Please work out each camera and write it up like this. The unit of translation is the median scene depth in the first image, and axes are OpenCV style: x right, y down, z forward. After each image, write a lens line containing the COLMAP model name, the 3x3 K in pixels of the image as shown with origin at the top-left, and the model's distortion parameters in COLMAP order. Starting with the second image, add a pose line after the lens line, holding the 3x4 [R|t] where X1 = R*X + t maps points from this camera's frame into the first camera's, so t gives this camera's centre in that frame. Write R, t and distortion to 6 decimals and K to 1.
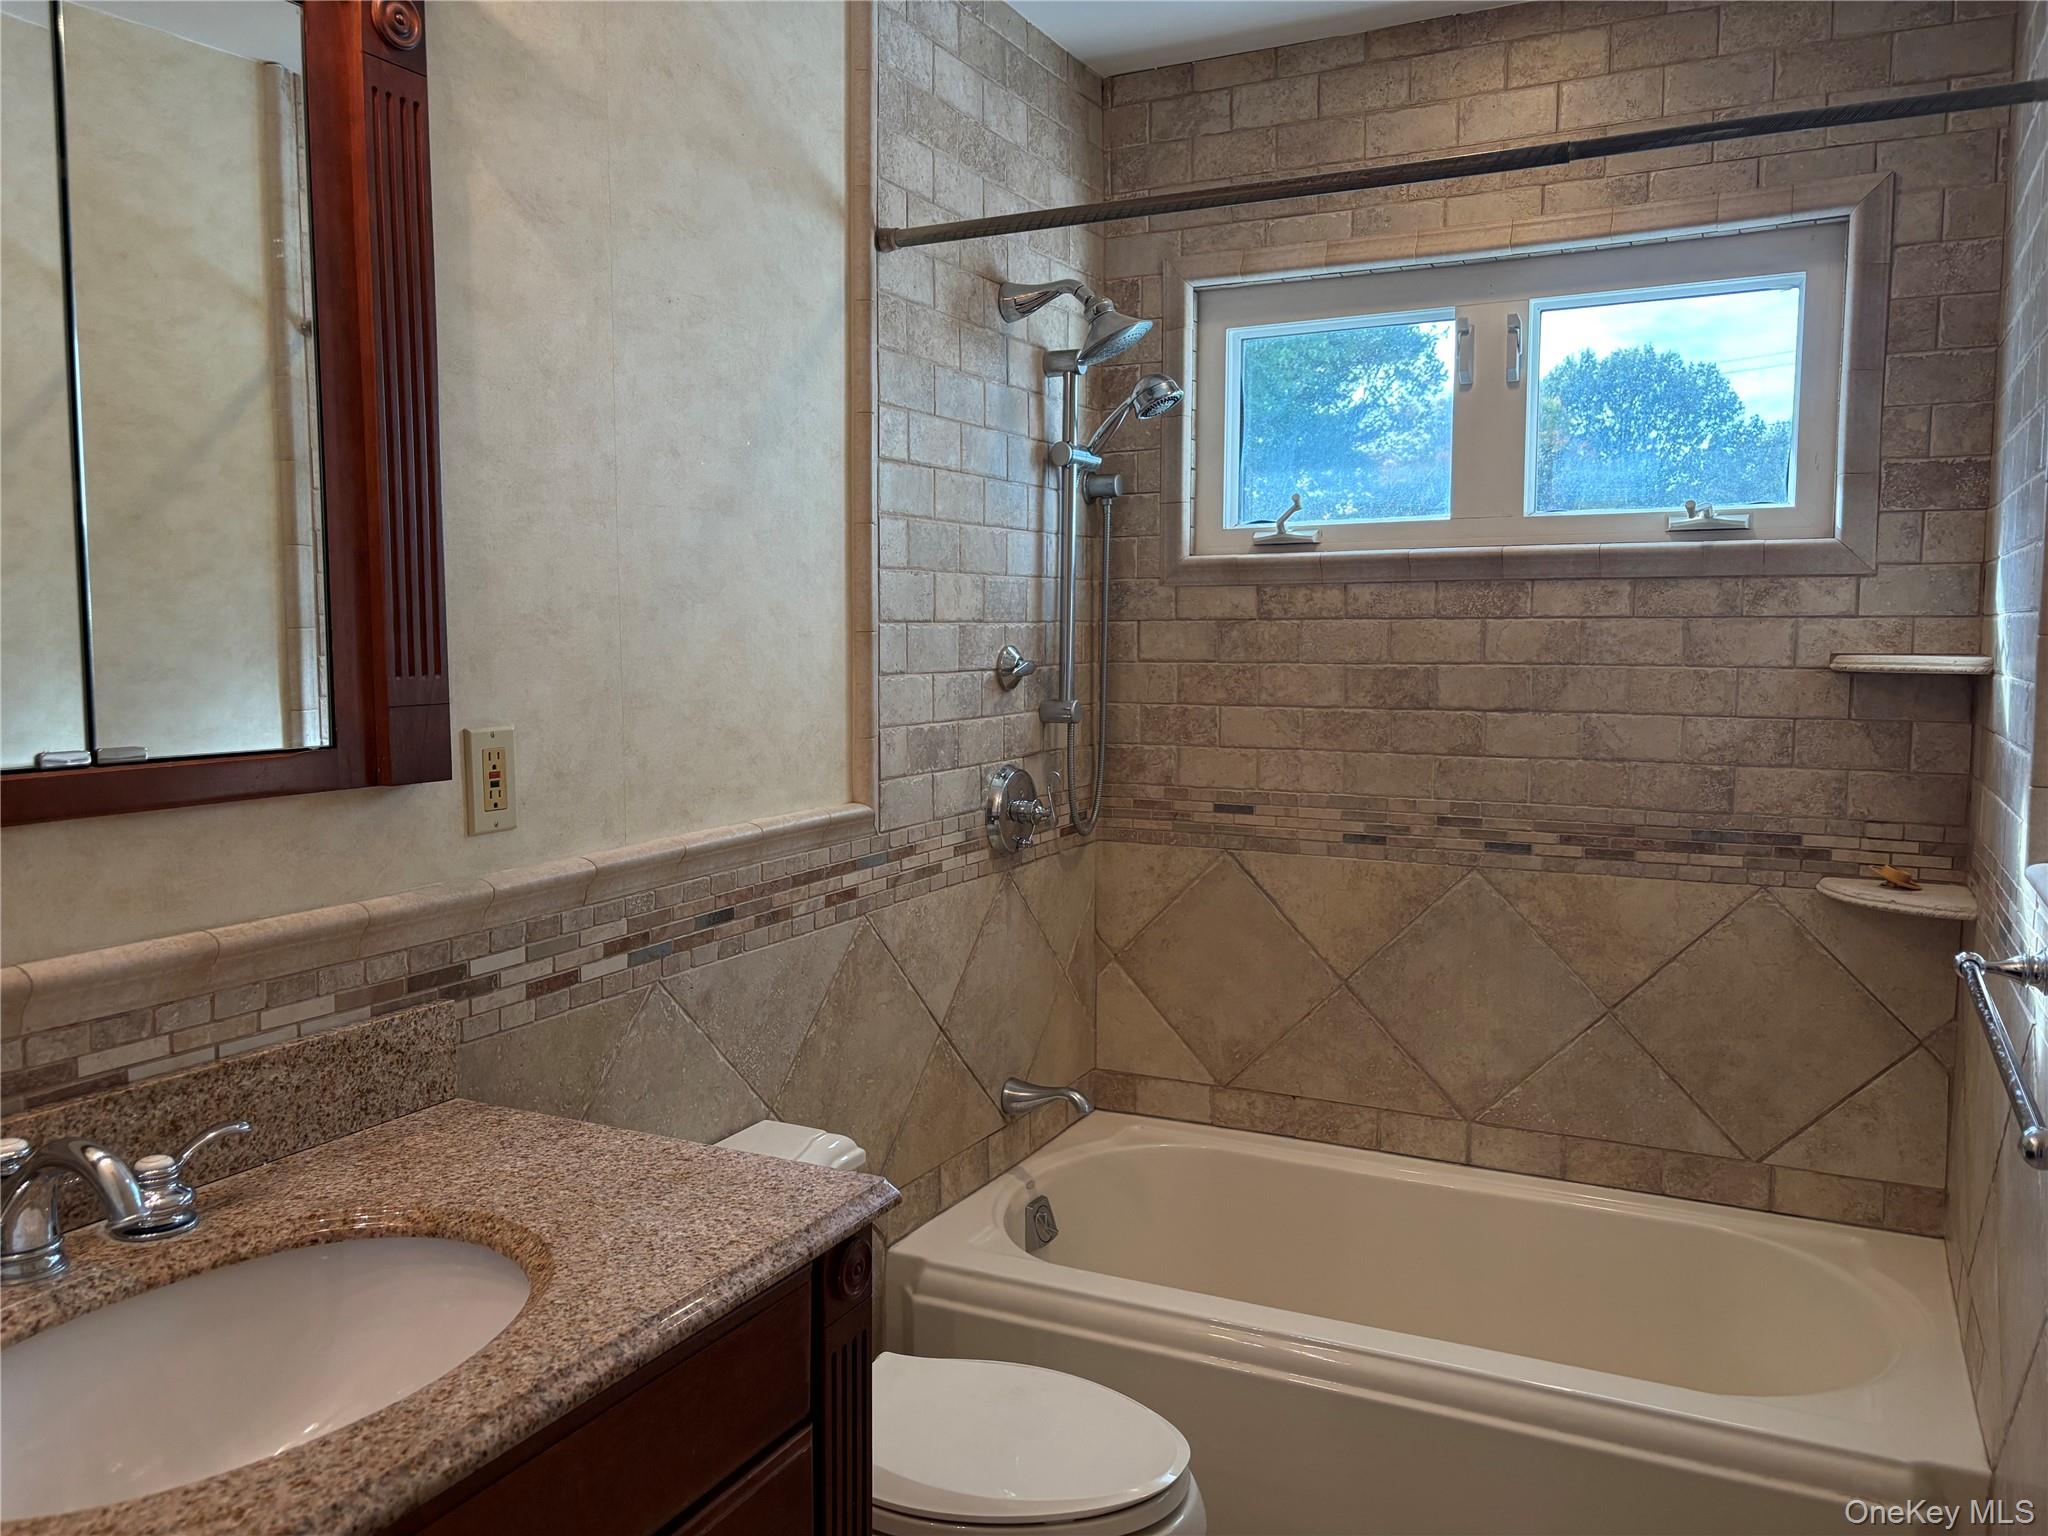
lens RADIAL K [[1540.0, 0, 1025.1], [0, 1540.0, 771.9], [0, 0, 1]] dist [0.013053, -0.004471]
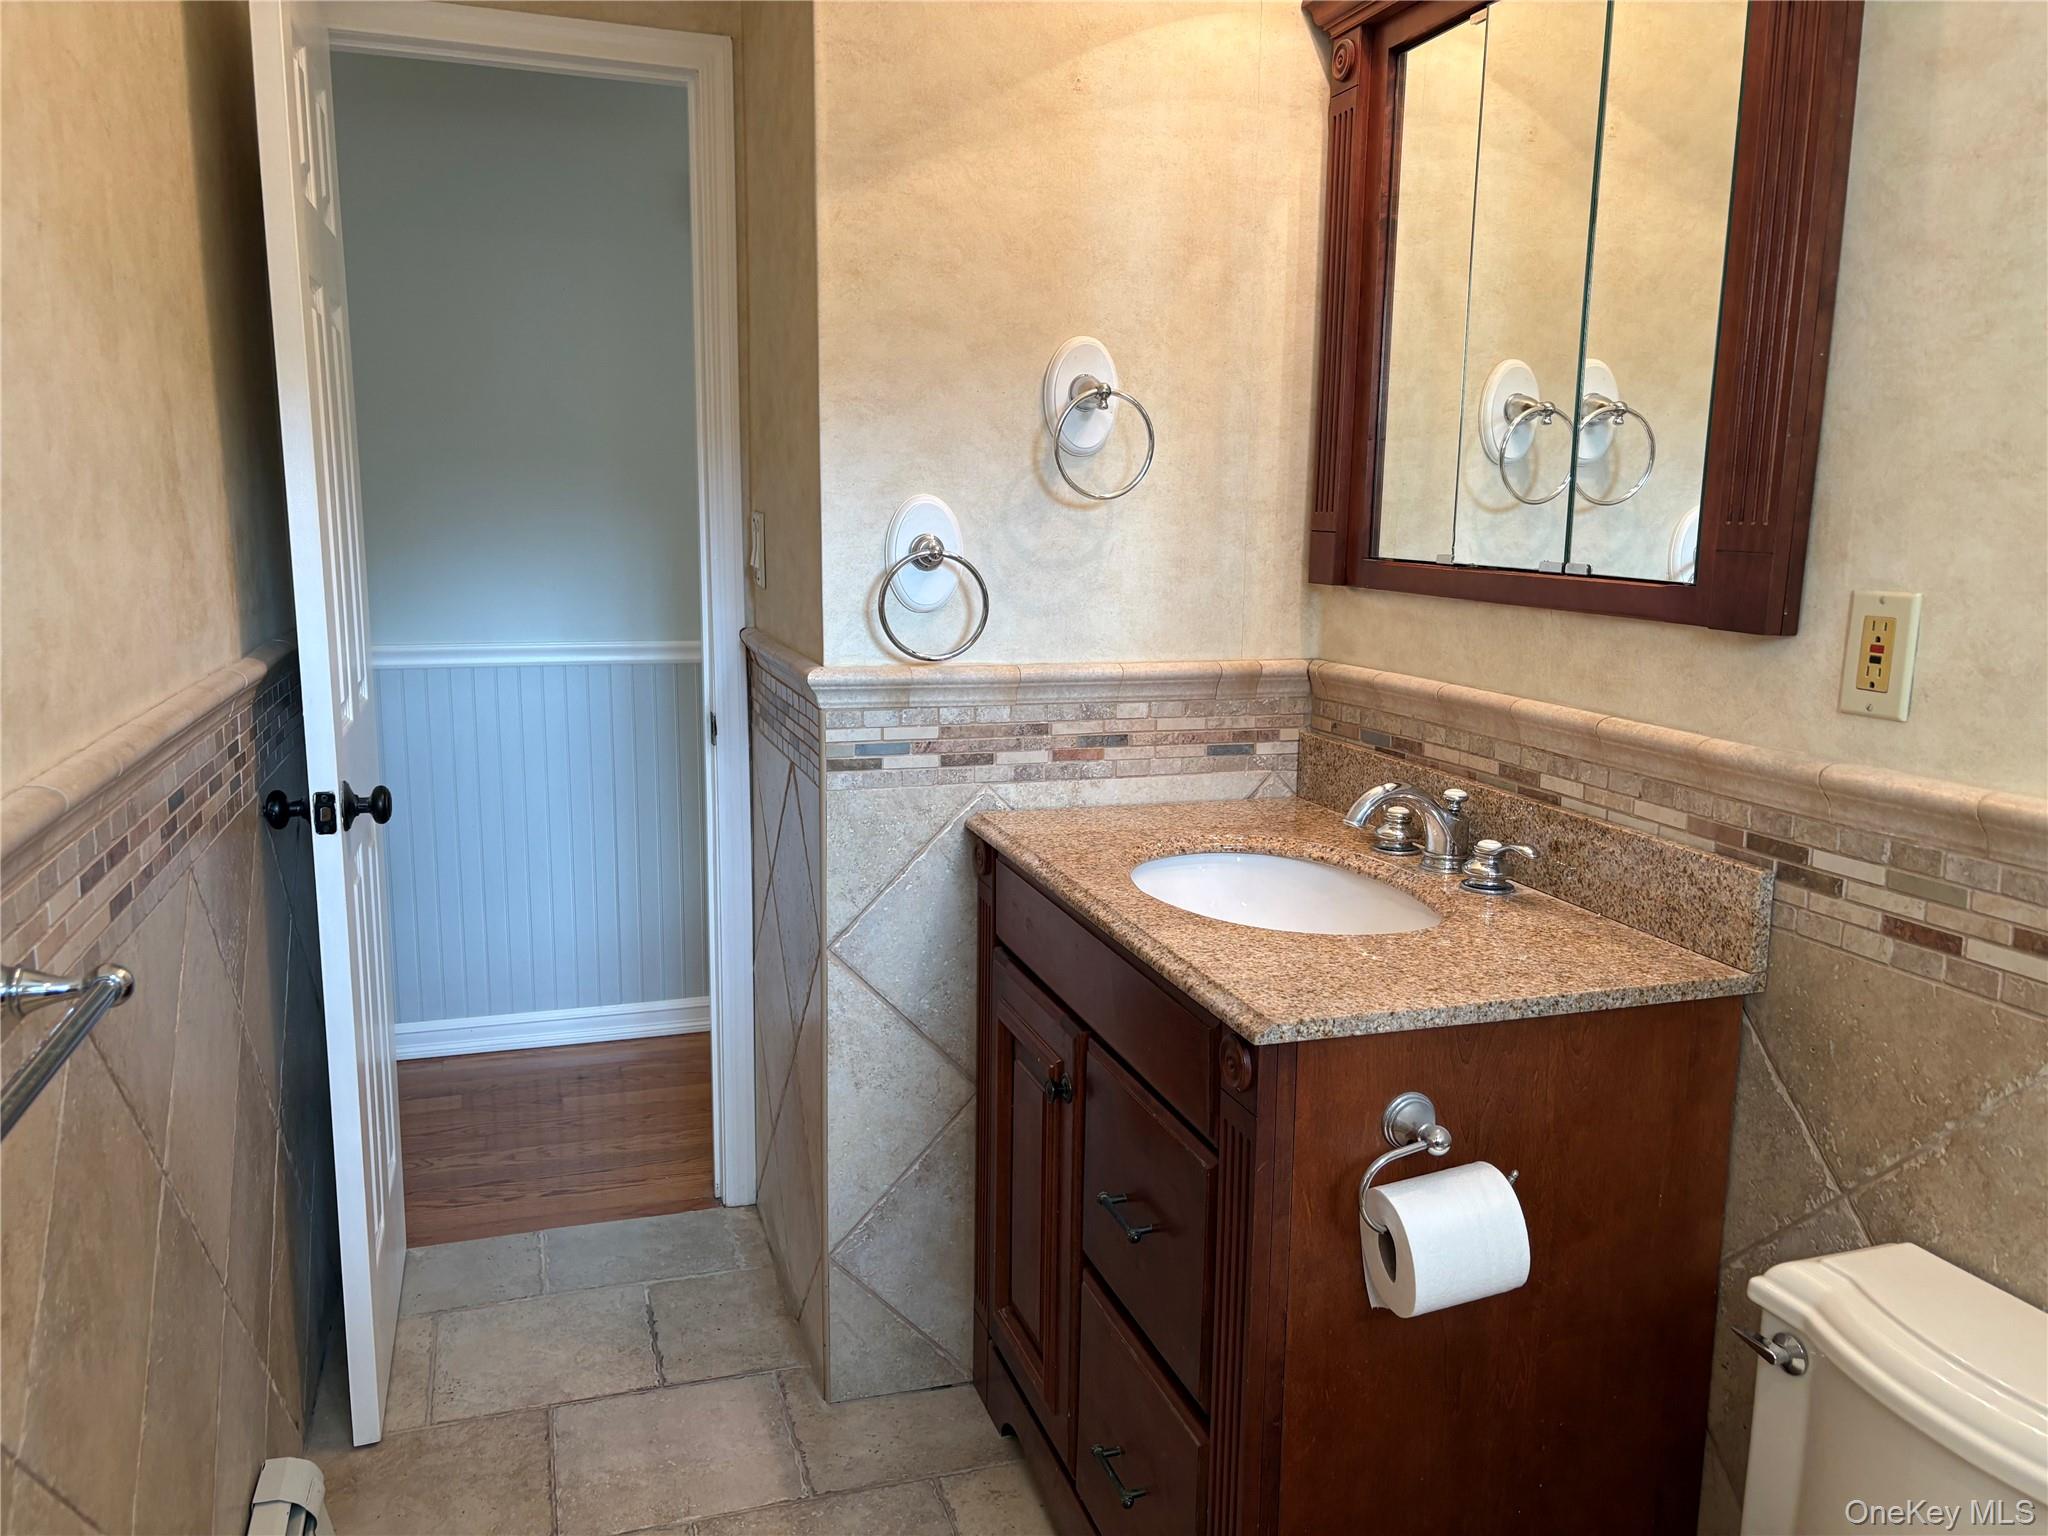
lens RADIAL K [[1540.0, 0, 1024.6], [0, 1540.0, 767.2], [0, 0, 1]] dist [0.013053, -0.004471]
pose [[-0.706158, 0.110940, -0.699309, 0.621506], [-0.081482, 0.968355, 0.235902, -0.103630], [0.703351, 0.223565, -0.674772, 1.352814]]
